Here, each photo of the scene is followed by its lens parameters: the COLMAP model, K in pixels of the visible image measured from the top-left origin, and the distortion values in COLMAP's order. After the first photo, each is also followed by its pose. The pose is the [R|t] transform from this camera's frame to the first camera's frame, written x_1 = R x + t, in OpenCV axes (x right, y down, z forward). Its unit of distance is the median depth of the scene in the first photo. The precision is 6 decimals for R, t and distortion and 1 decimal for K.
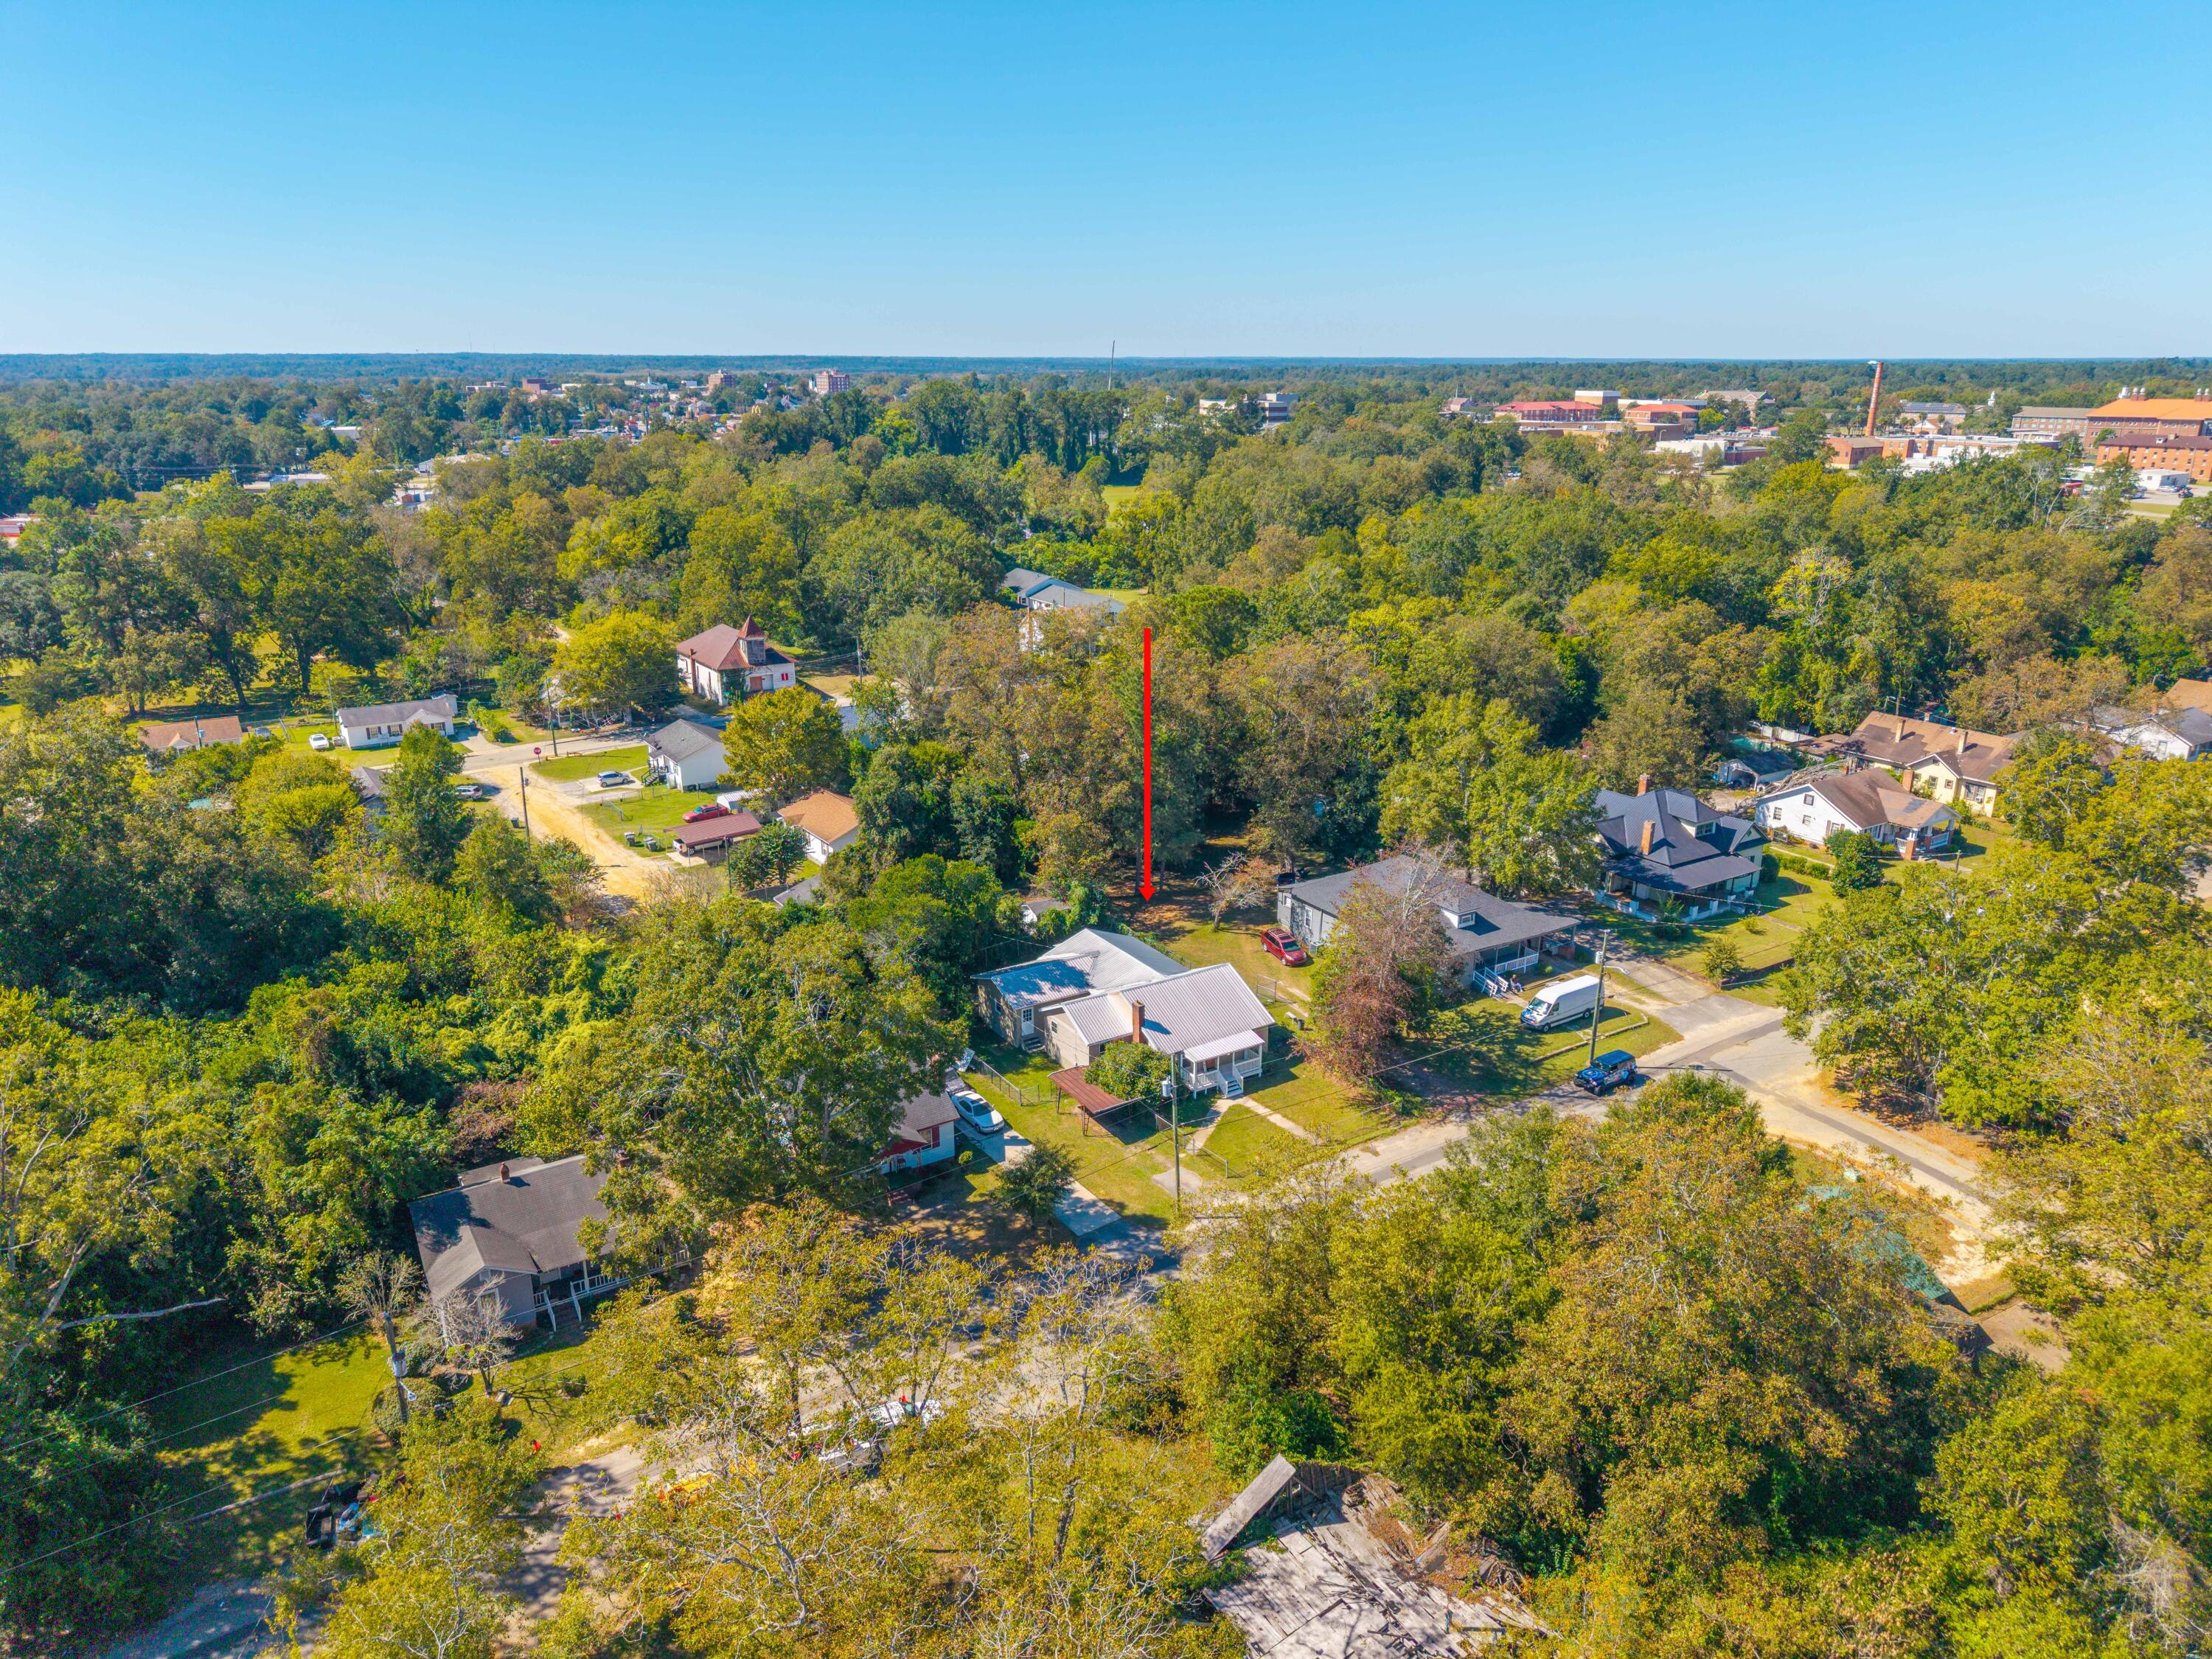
lens RADIAL K [[1511.2, 0, 1106.0], [0, 1511.2, 829.5], [0, 0, 1]] dist [0.008372, -0.000475]
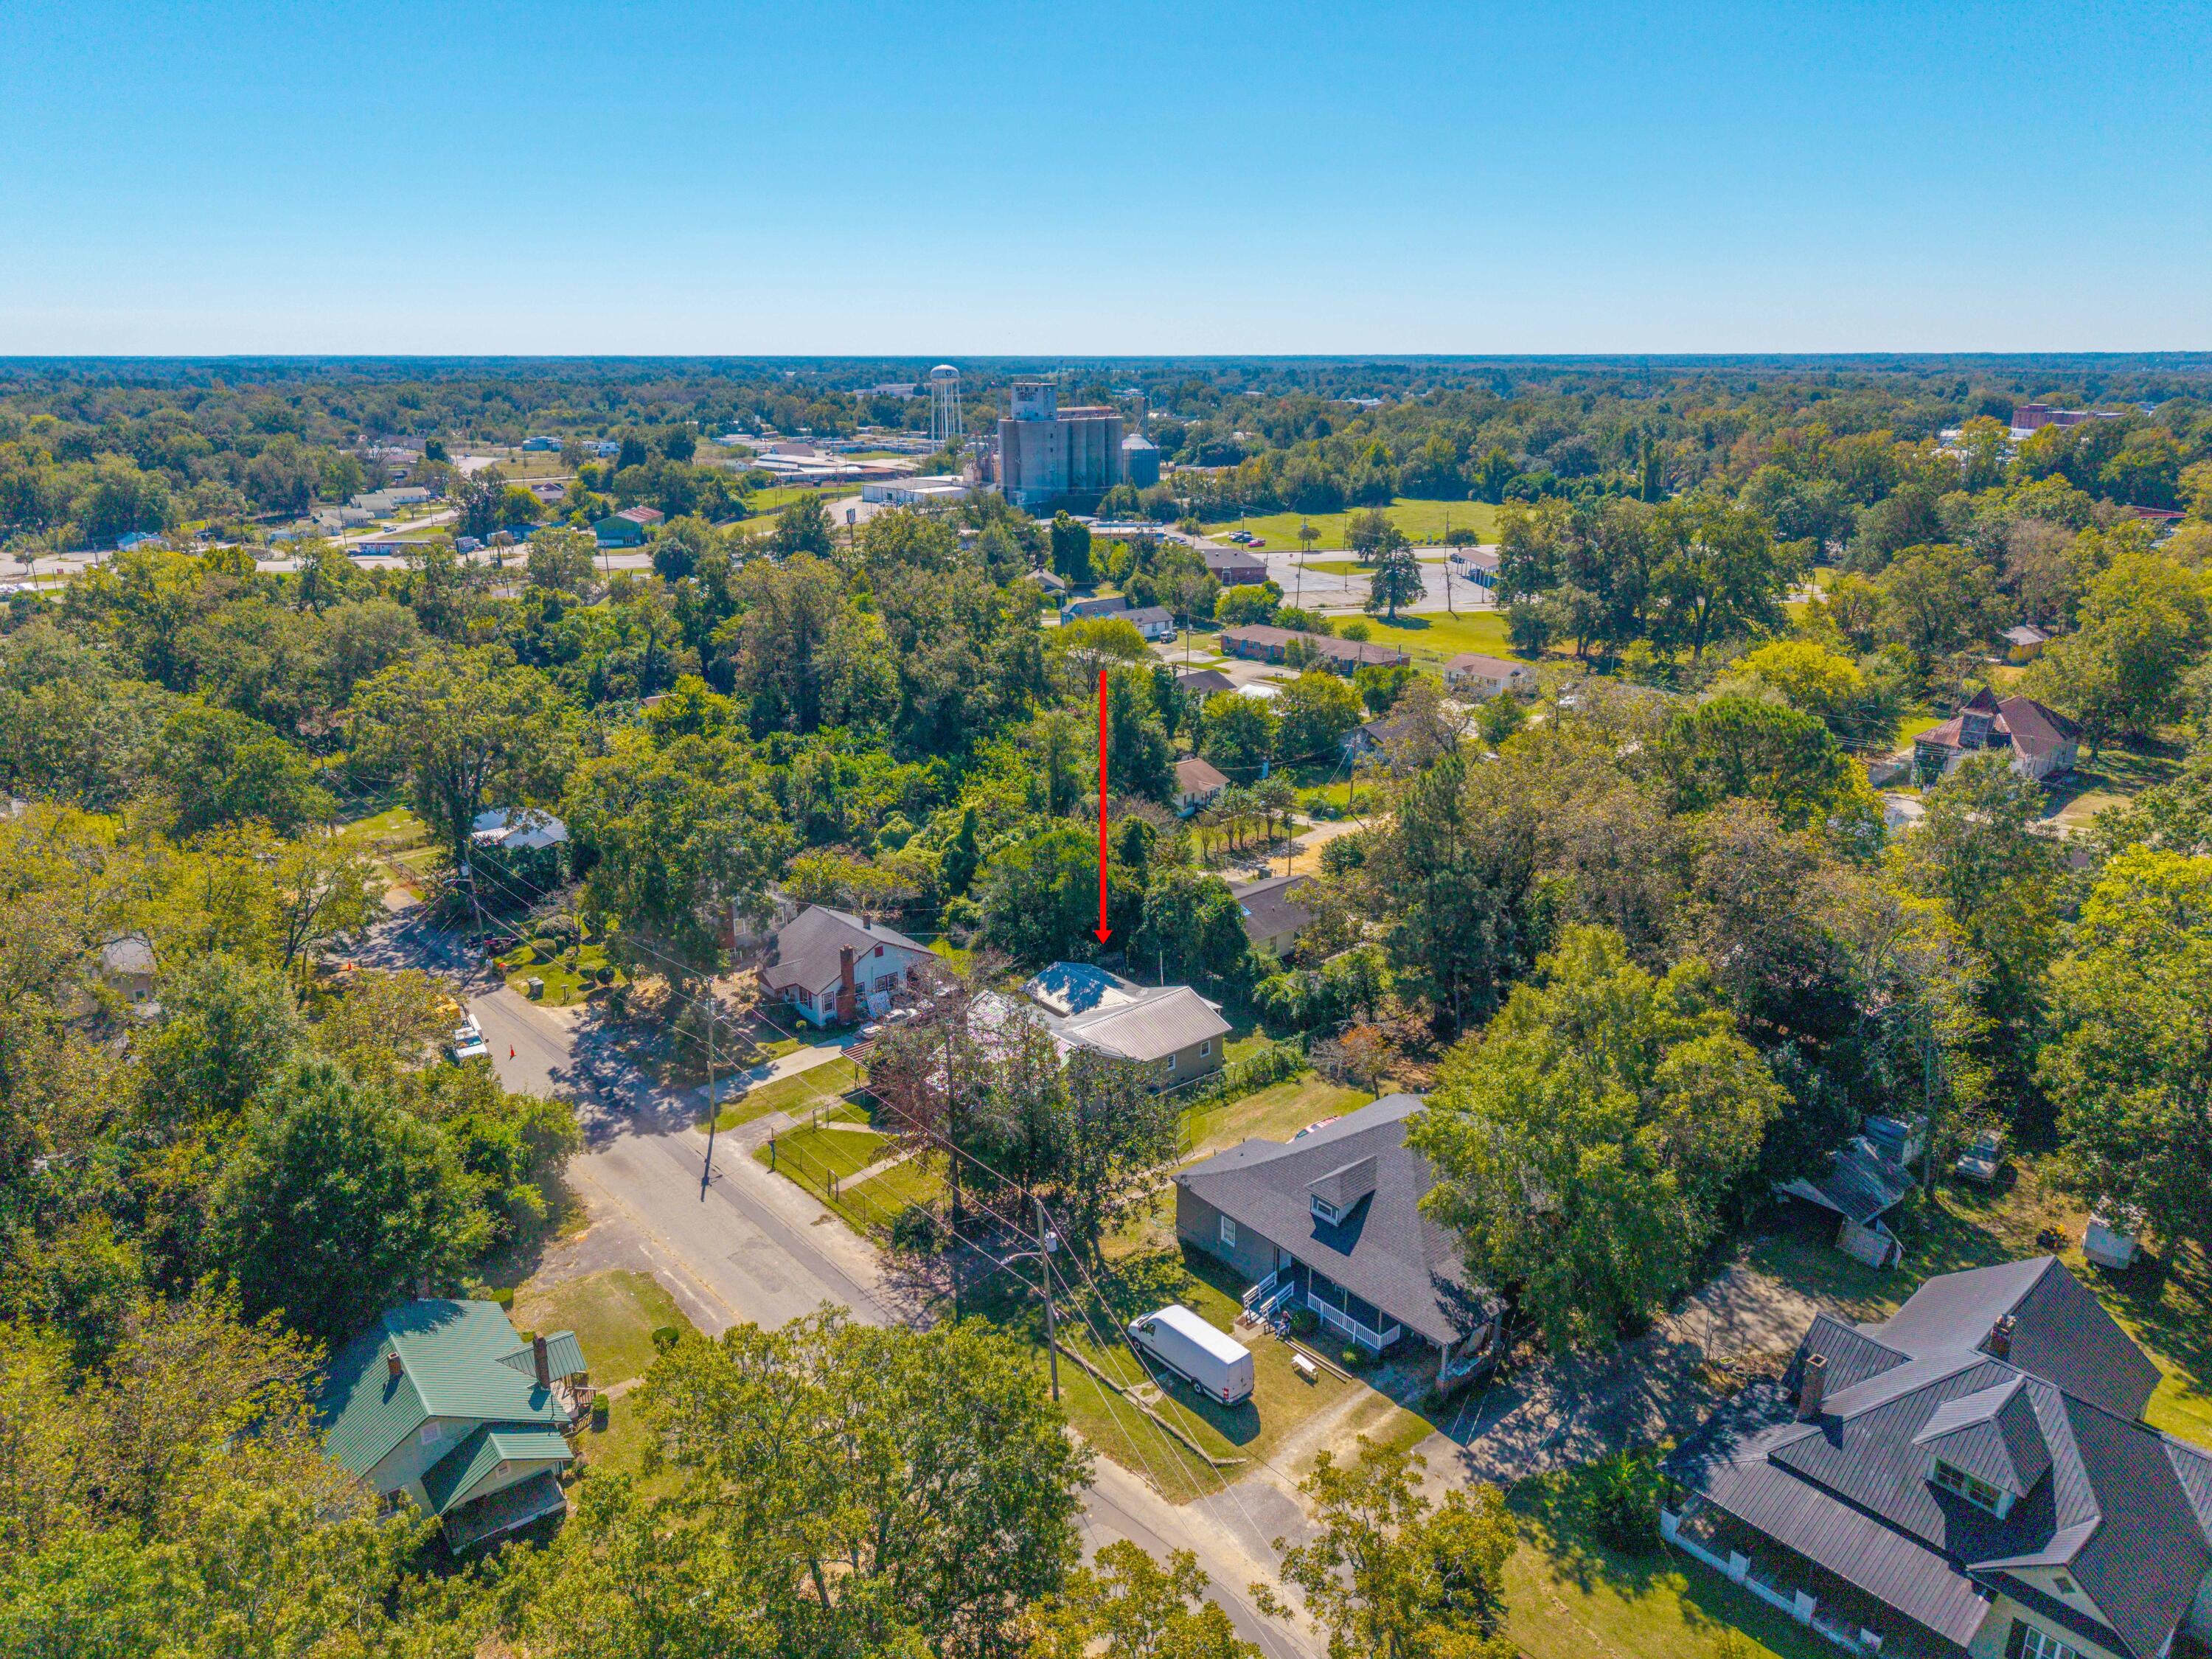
lens RADIAL K [[1511.2, 0, 1106.0], [0, 1511.2, 829.5], [0, 0, 1]] dist [0.008372, -0.000475]
pose [[0.146412, 0.298875, -0.942994, 0.729448], [-0.296665, 0.922655, 0.246367, -0.210386], [0.943691, 0.243682, 0.223754, 0.650551]]
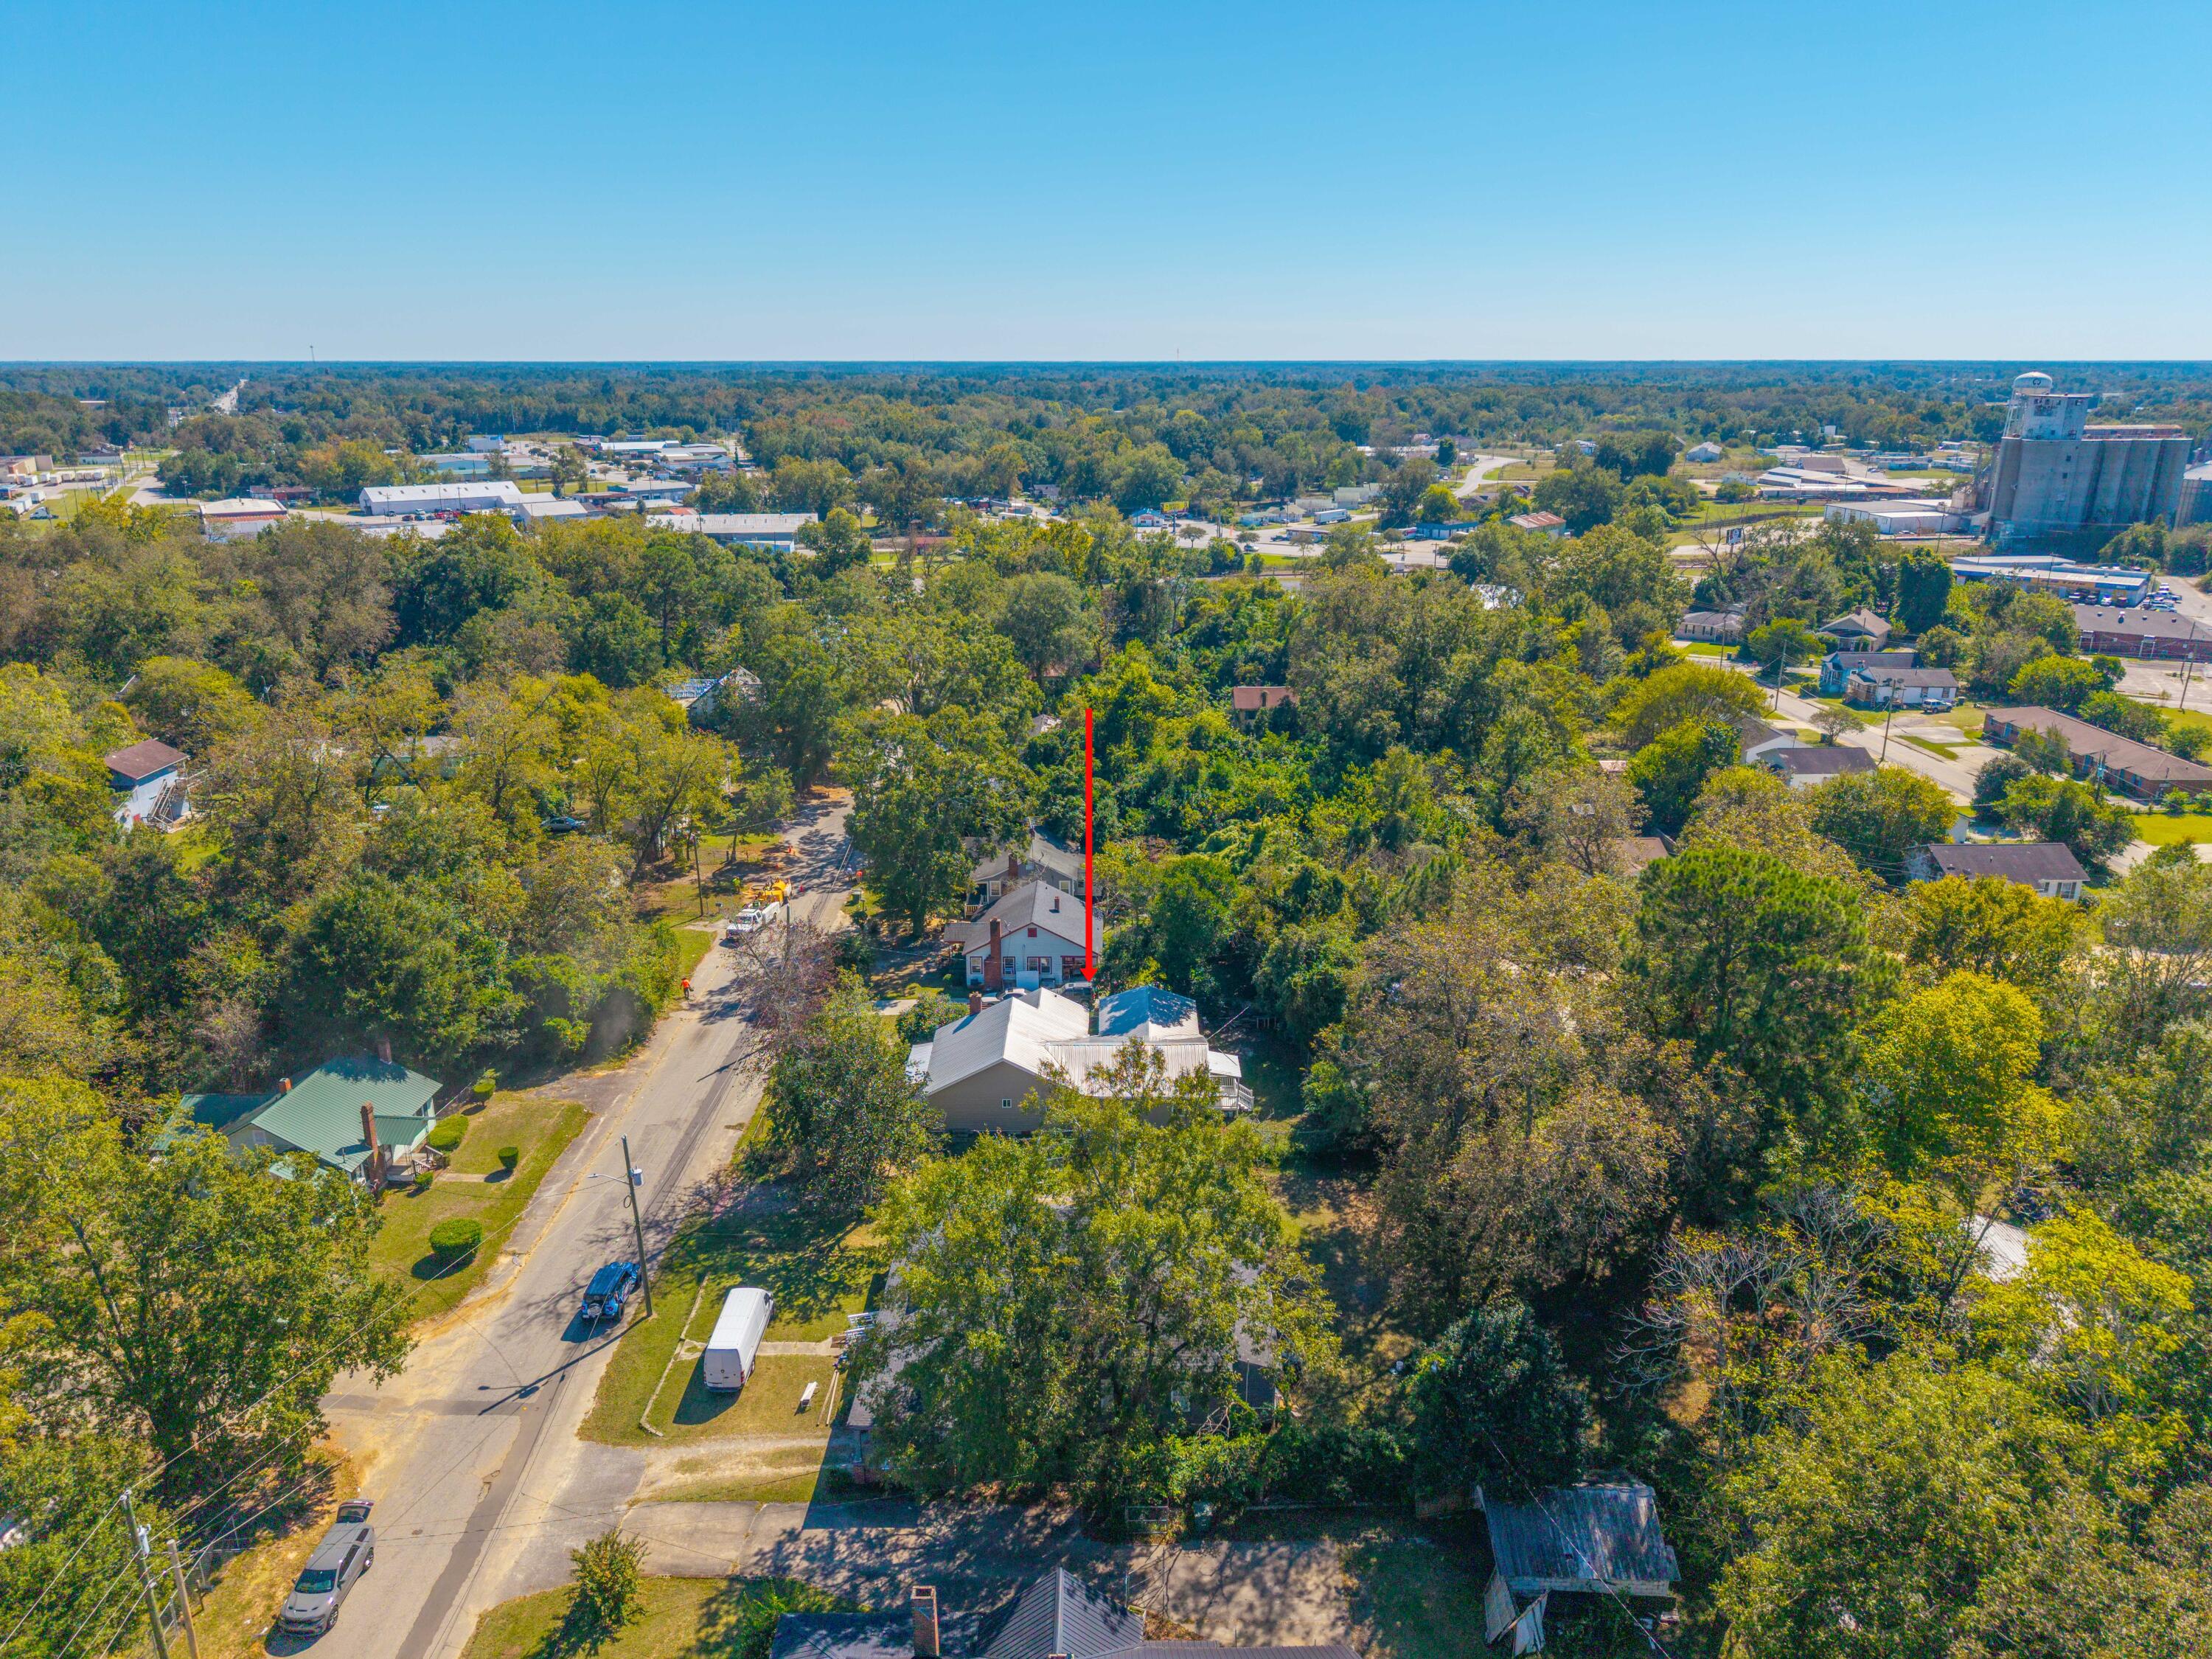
lens RADIAL K [[1511.2, 0, 1106.0], [0, 1511.2, 829.5], [0, 0, 1]] dist [0.008372, -0.000475]
pose [[-0.541898, 0.251635, -0.801889, 0.601294], [-0.250577, 0.862357, 0.439945, -0.356805], [0.802220, 0.439340, -0.404256, 1.113750]]
